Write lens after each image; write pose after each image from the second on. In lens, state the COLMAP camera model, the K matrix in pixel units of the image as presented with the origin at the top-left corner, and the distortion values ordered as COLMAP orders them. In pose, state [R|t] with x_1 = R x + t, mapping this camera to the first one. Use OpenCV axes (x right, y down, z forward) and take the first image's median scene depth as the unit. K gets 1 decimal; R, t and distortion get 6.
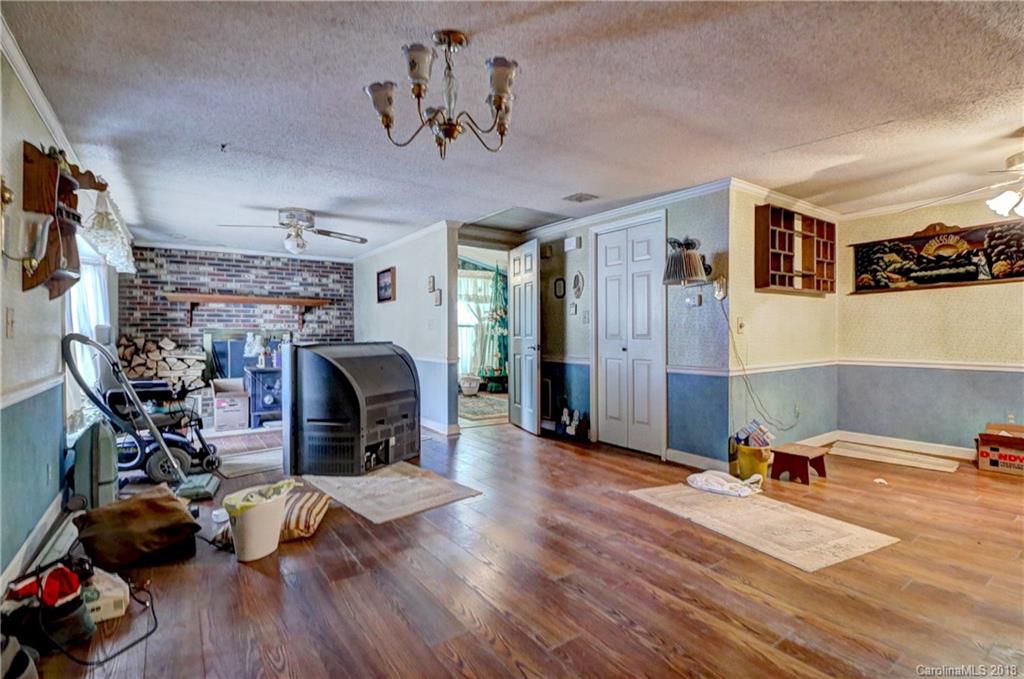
lens RADIAL K [[480.9, 0, 510.5], [0, 480.9, 336.4], [0, 0, 1]] dist [-0.016128, -0.002844]
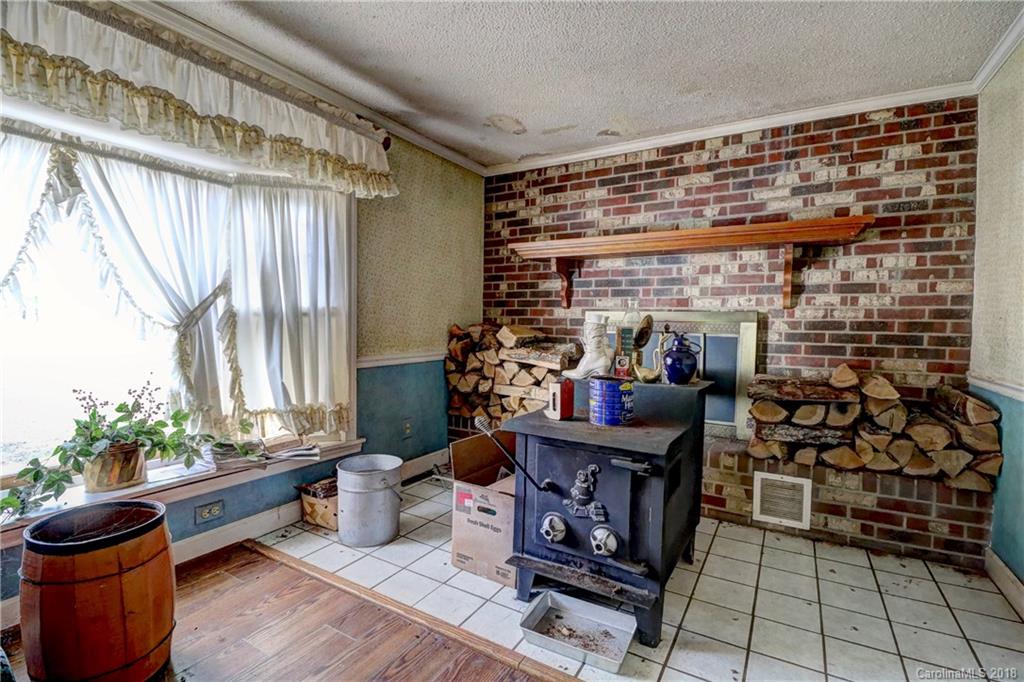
lens RADIAL K [[480.9, 0, 509.8], [0, 480.9, 343.4], [0, 0, 1]] dist [-0.016128, -0.002844]
pose [[0.402437, 0.047587, -0.914210, -0.179689], [-0.017307, 0.998865, 0.044375, -0.000767], [0.915284, -0.002036, 0.402804, 0.654103]]
